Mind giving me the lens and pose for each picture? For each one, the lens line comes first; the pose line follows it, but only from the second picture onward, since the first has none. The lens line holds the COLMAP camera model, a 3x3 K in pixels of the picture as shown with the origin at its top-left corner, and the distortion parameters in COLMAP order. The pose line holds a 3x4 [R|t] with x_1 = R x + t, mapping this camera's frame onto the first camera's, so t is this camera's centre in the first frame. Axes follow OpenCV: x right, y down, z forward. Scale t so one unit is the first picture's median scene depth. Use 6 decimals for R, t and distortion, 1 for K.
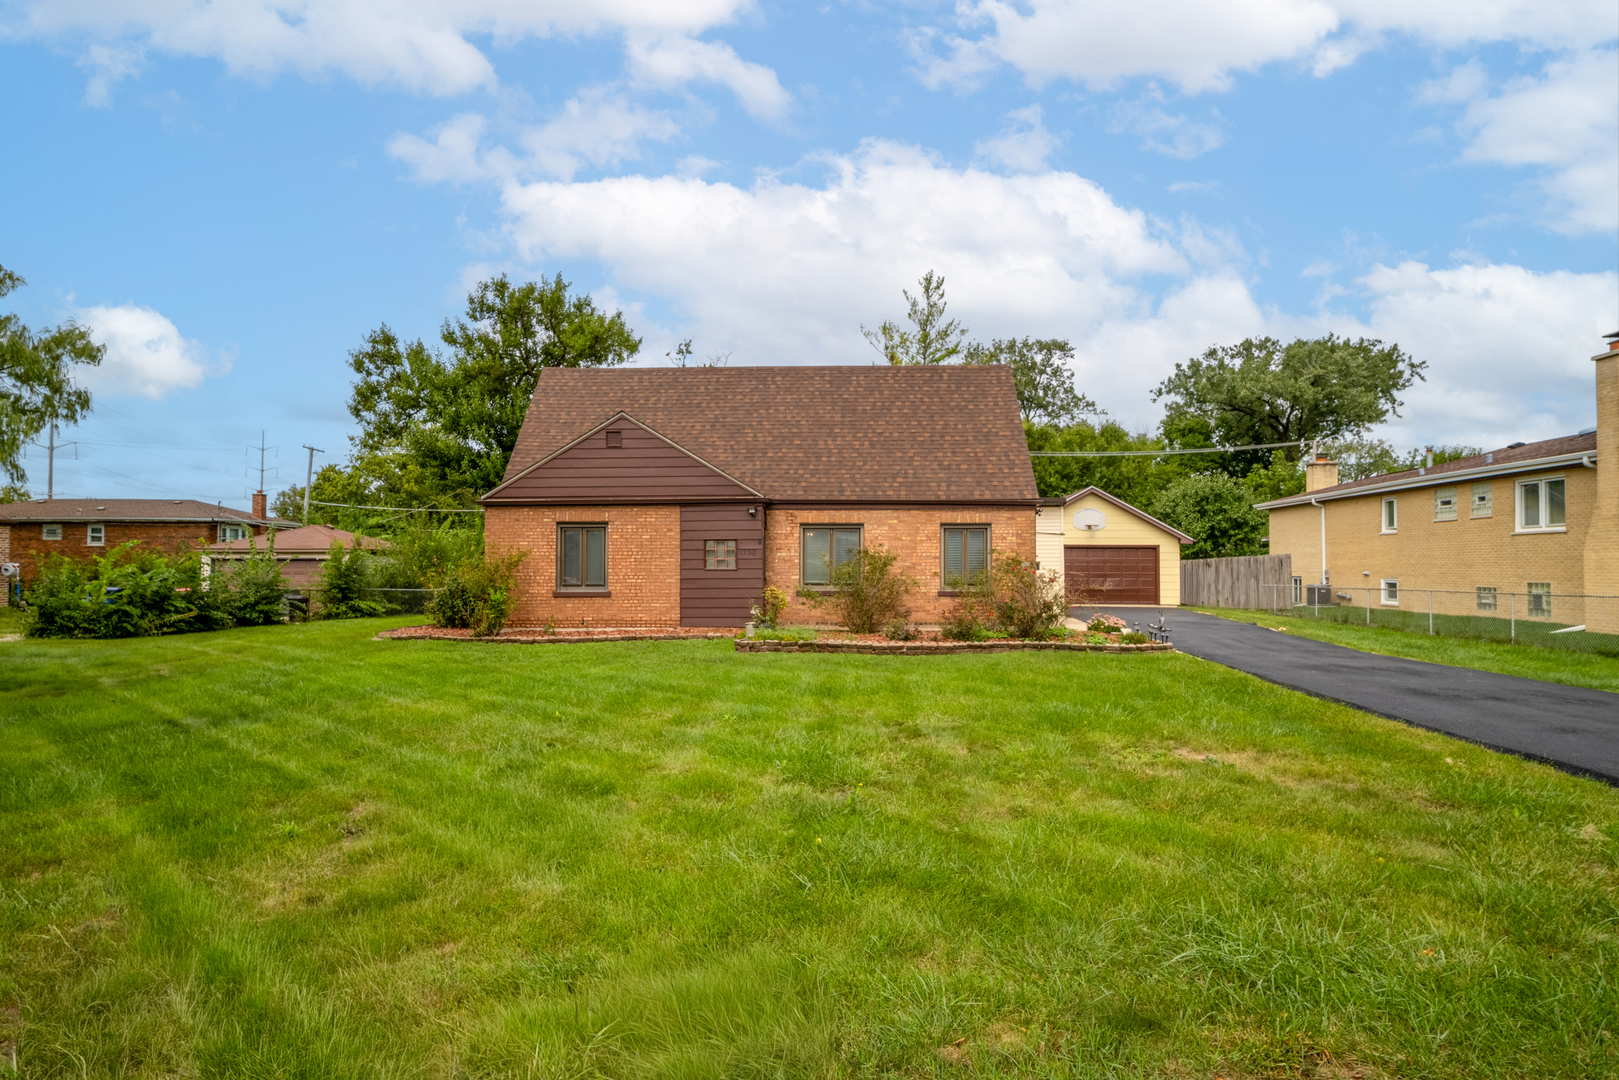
lens RADIAL K [[972.2, 0, 809.5], [0, 972.2, 540.0], [0, 0, 1]] dist [-0.001553, -0.000027]
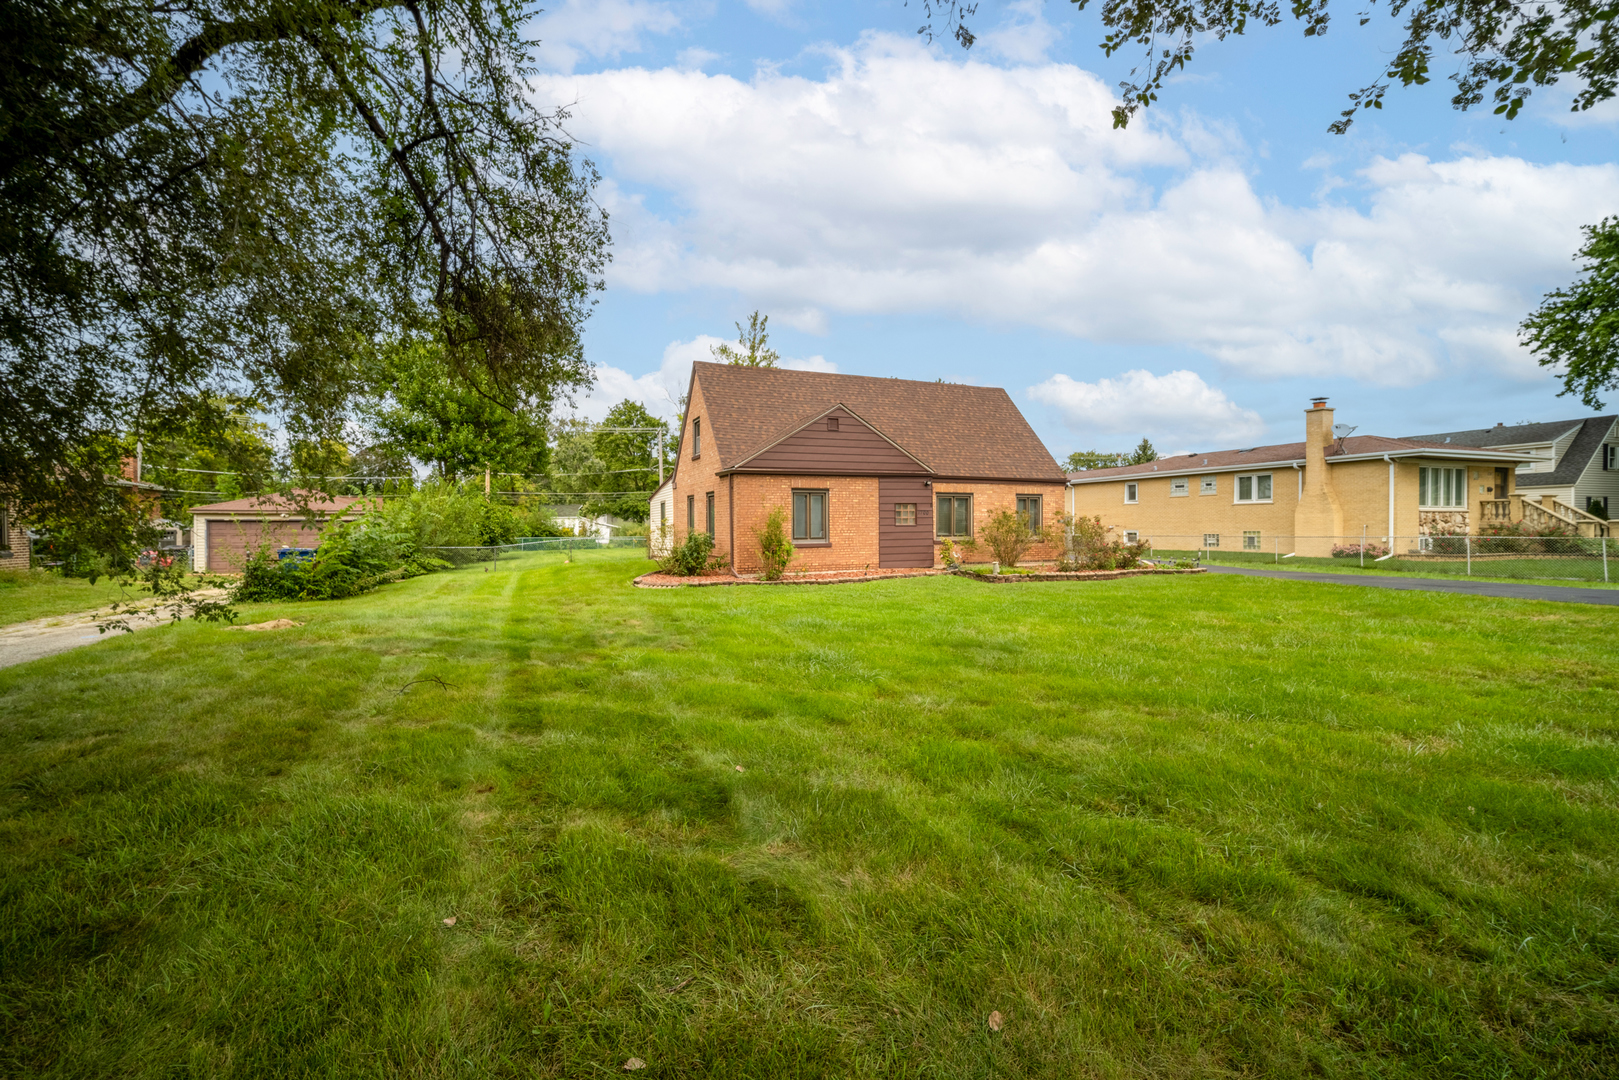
lens RADIAL K [[700.8, 0, 814.7], [0, 700.8, 536.5], [0, 0, 1]] dist [0.001274, 0.000706]
pose [[0.905046, -0.011596, 0.425156, -0.528046], [-0.004580, 0.999305, 0.037007, 0.008658], [-0.425290, -0.035440, 0.904363, 0.141805]]
